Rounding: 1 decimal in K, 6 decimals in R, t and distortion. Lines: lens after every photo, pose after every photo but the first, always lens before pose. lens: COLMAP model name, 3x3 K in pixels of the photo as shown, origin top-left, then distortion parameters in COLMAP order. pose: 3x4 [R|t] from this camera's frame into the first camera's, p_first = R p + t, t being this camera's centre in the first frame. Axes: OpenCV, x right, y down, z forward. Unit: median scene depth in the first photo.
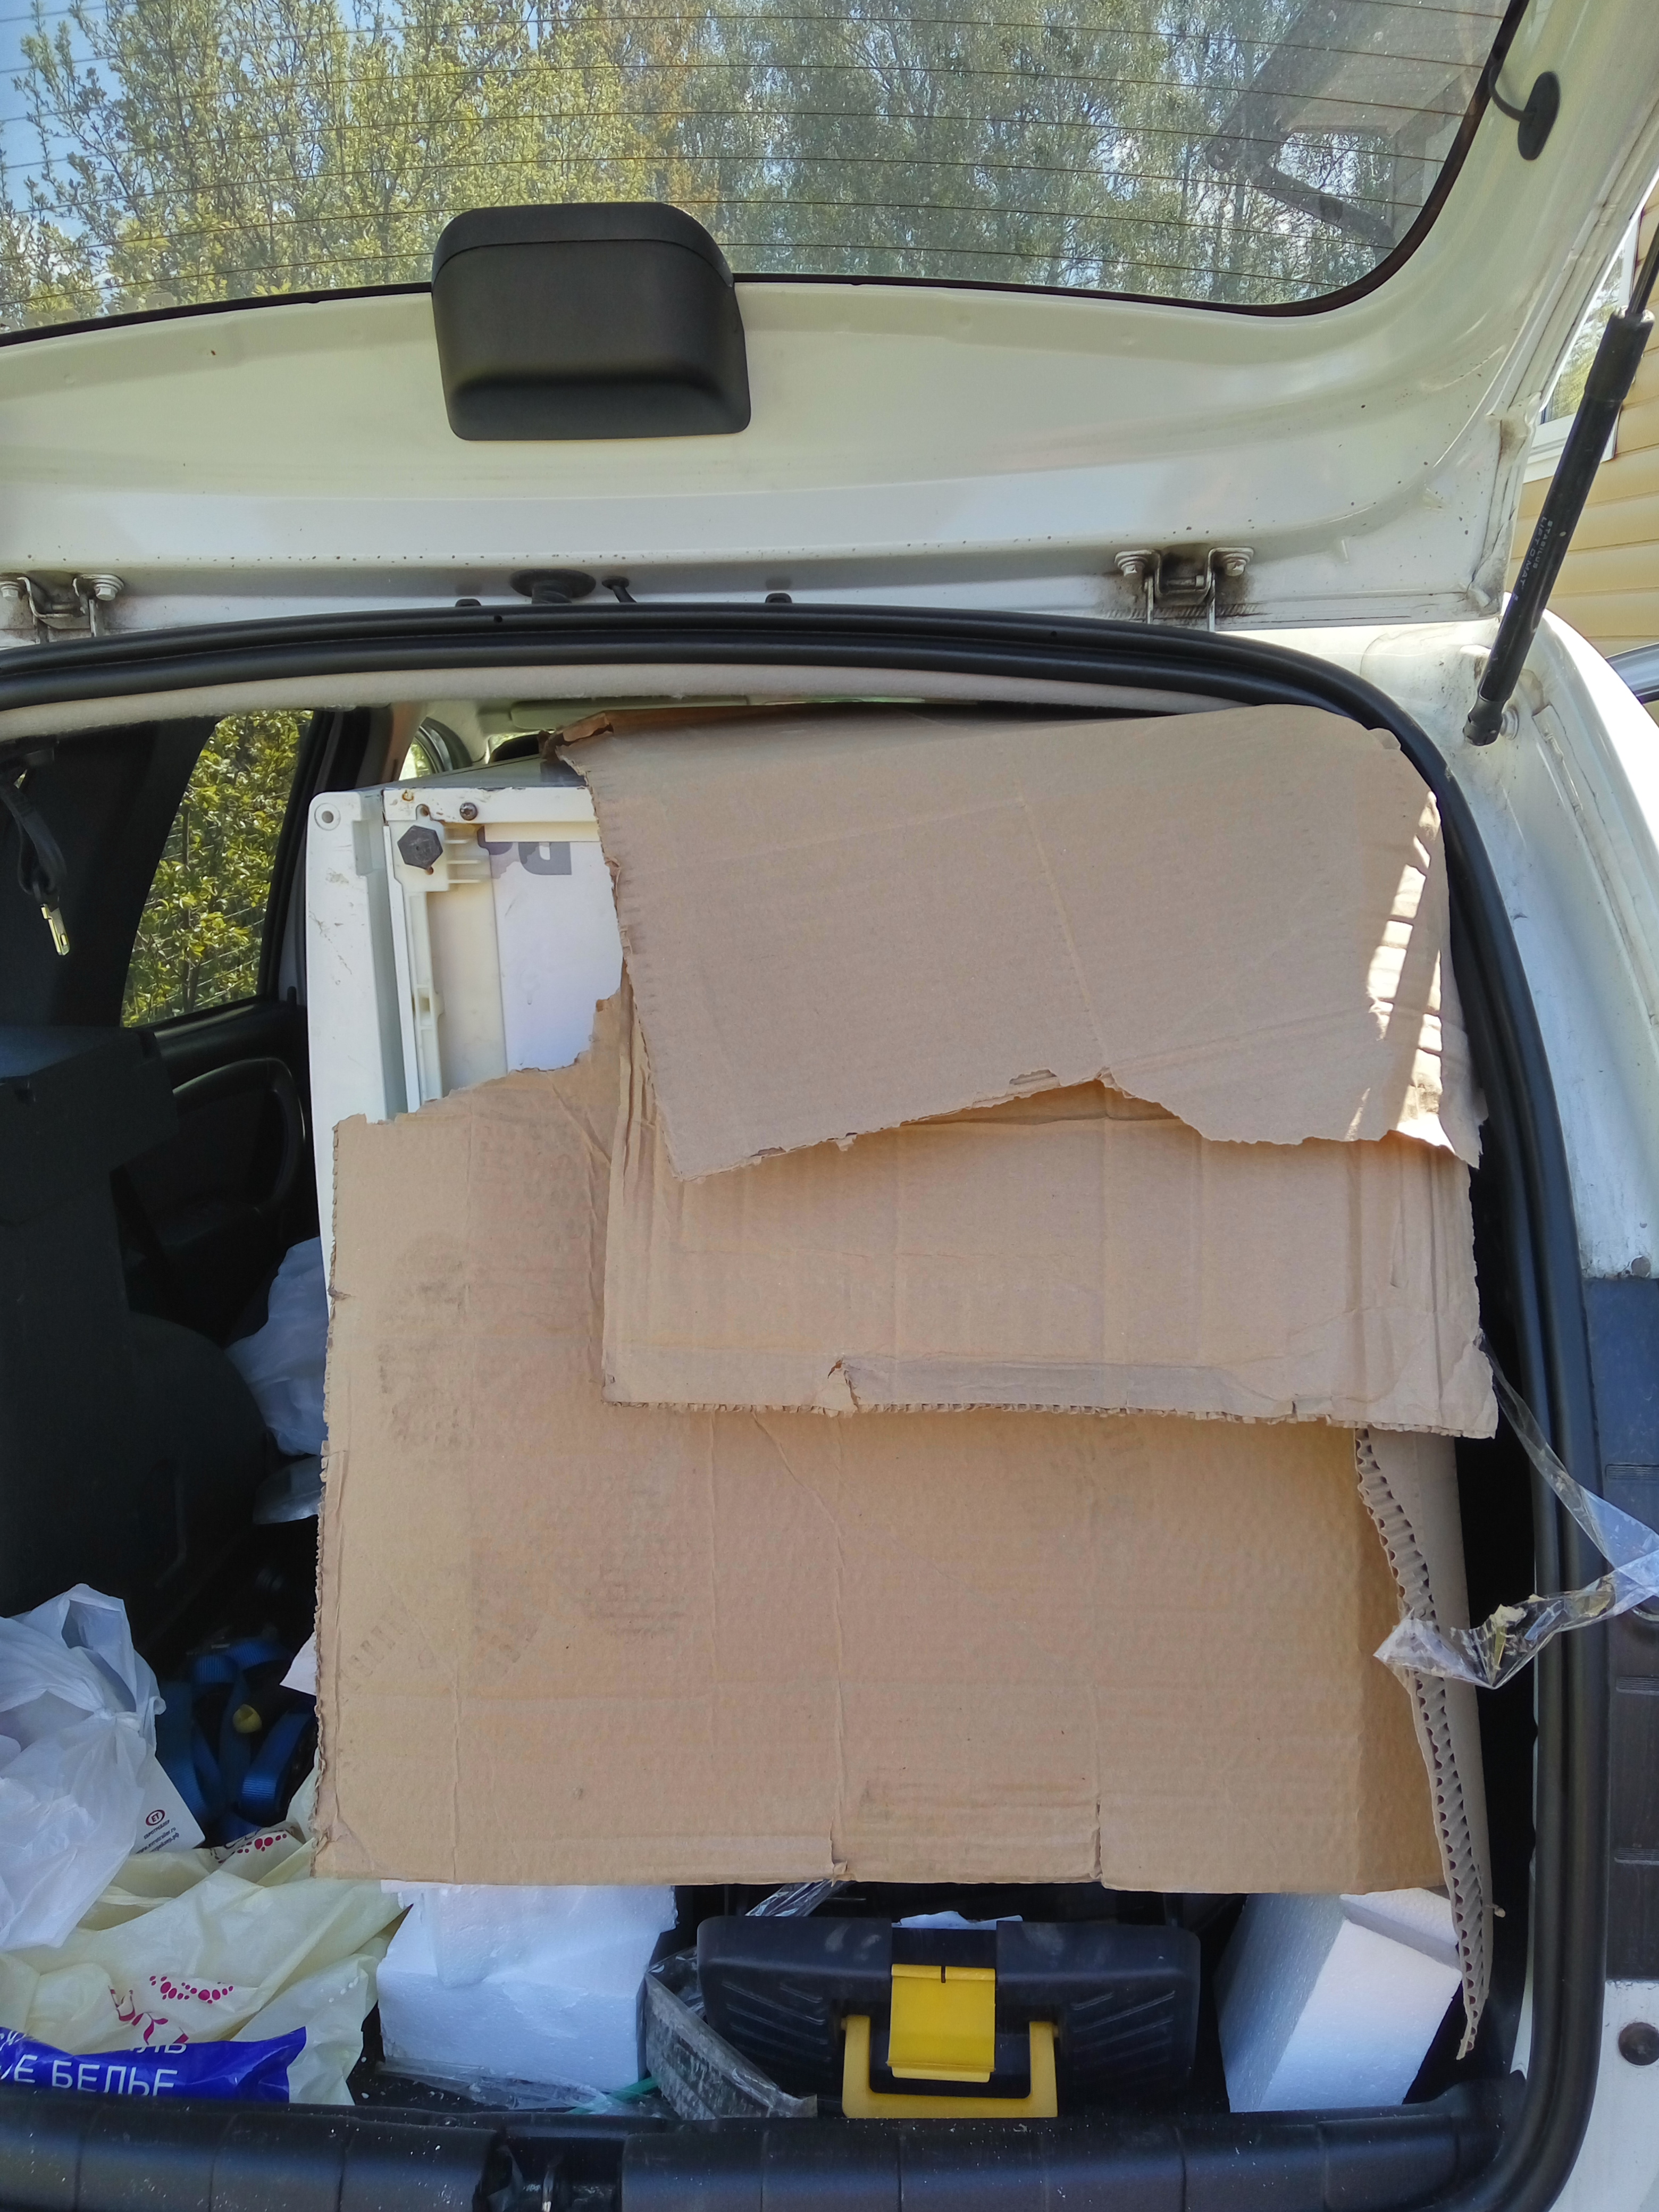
lens RADIAL K [[1774.1, 0, 829.5], [0, 1774.1, 1106.0], [0, 0, 1]] dist [0.119809, -0.192205]
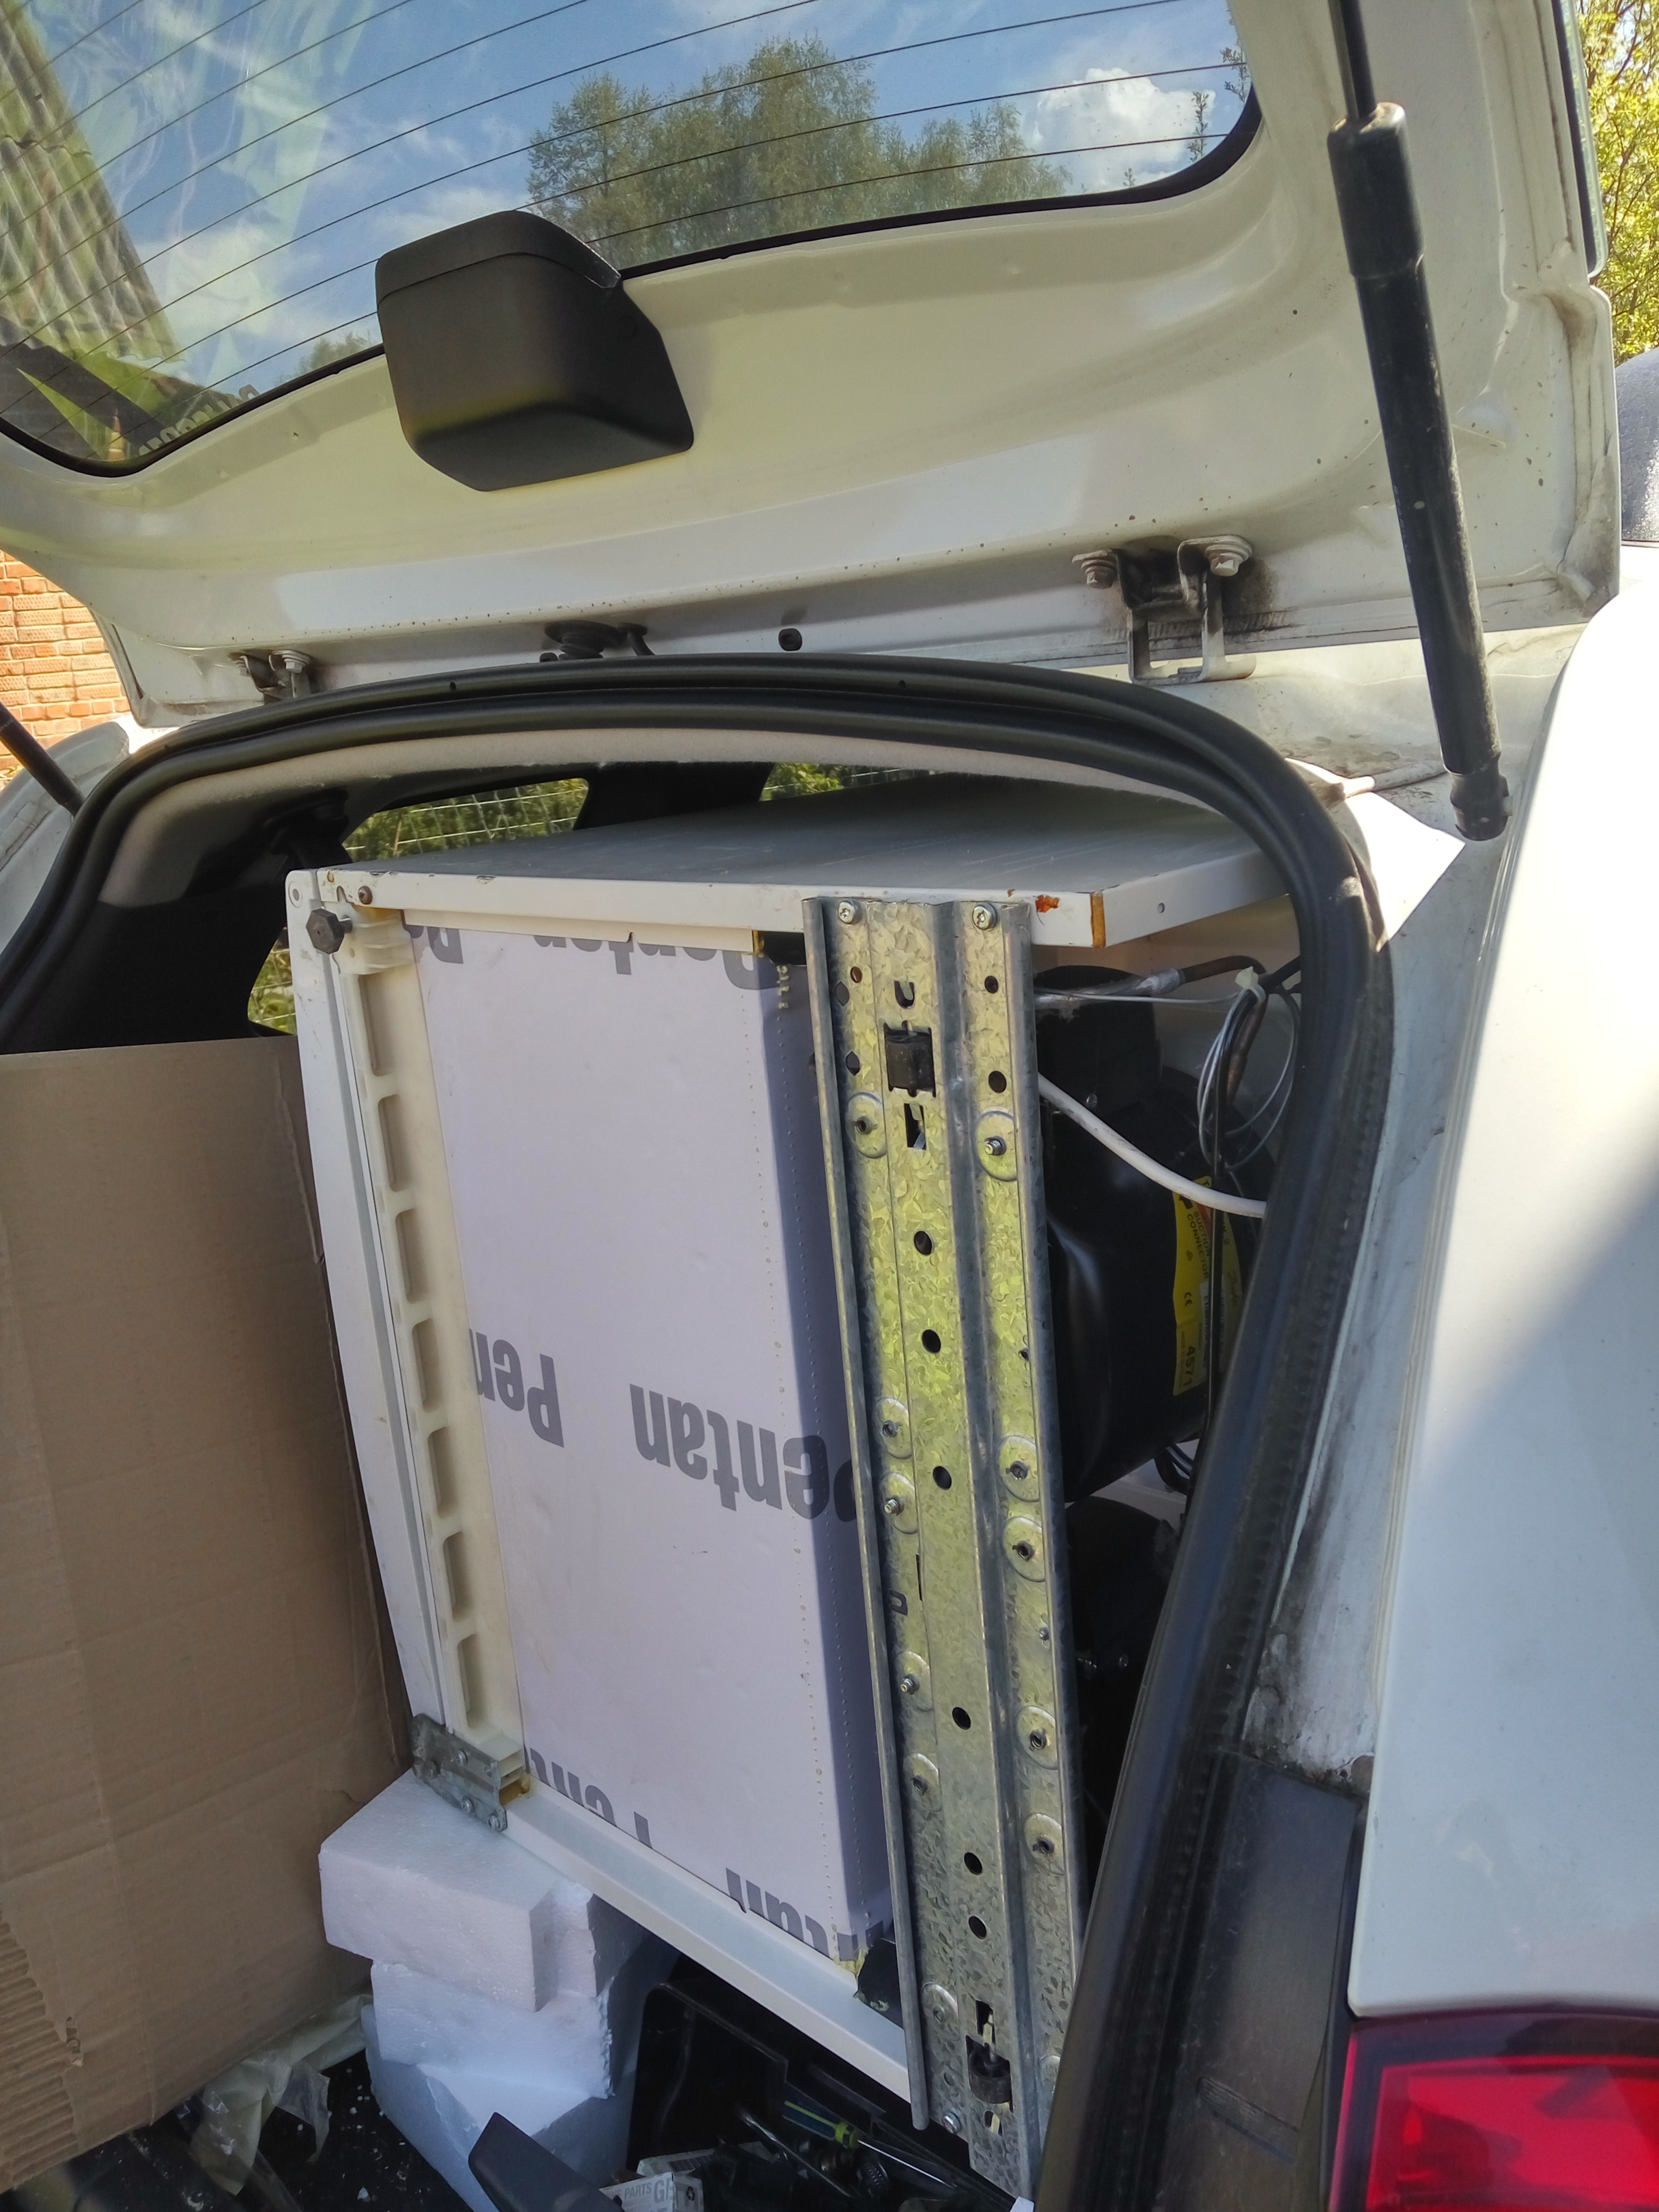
lens RADIAL K [[1755.1, 0, 829.5], [0, 1755.1, 1106.0], [0, 0, 1]] dist [0.124789, -0.195835]
pose [[0.785700, 0.107706, -0.609160, 0.571092], [-0.083597, 0.994180, 0.067958, -0.134015], [0.612934, -0.002471, 0.790130, 0.389000]]
